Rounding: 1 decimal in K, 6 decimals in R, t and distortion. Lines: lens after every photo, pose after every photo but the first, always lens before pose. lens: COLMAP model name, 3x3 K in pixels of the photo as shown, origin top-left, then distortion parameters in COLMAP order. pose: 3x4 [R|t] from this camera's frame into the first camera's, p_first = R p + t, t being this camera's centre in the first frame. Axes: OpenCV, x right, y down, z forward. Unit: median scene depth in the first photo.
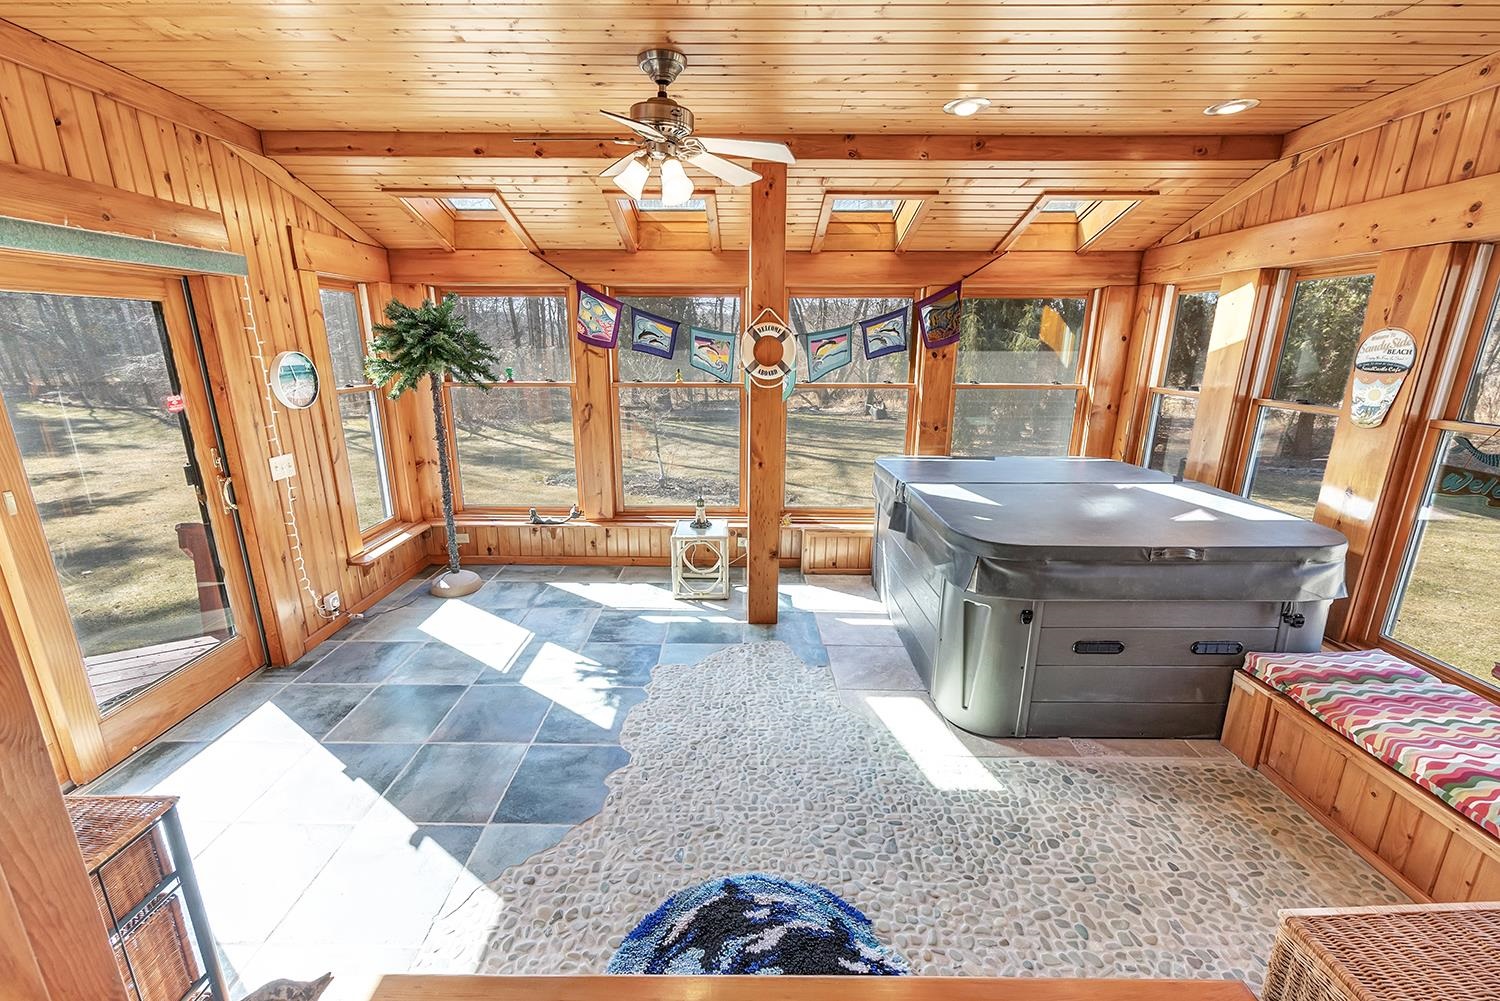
lens RADIAL K [[614.9, 0, 744.4], [0, 614.9, 501.6], [0, 0, 1]] dist [0.003170, 0.000548]
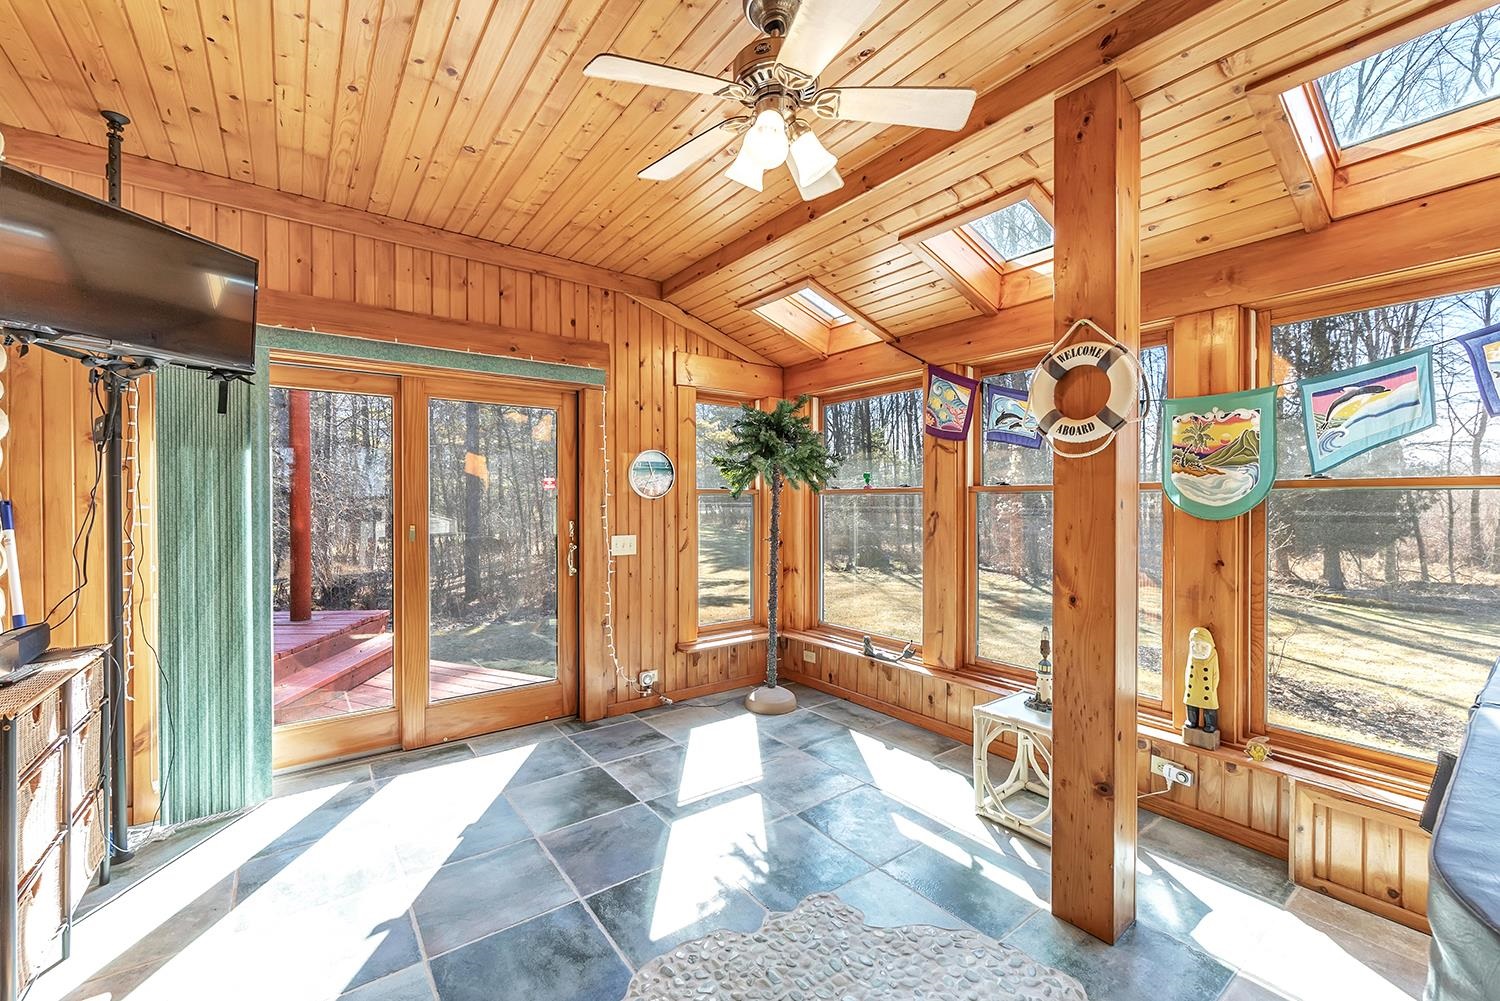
lens RADIAL K [[614.9, 0, 747.0], [0, 614.9, 503.2], [0, 0, 1]] dist [0.003170, 0.000548]
pose [[0.594970, -0.002279, -0.803745, 0.252104], [-0.203406, 0.967017, -0.153312, -0.001969], [0.777584, 0.254703, 0.574882, 0.391493]]
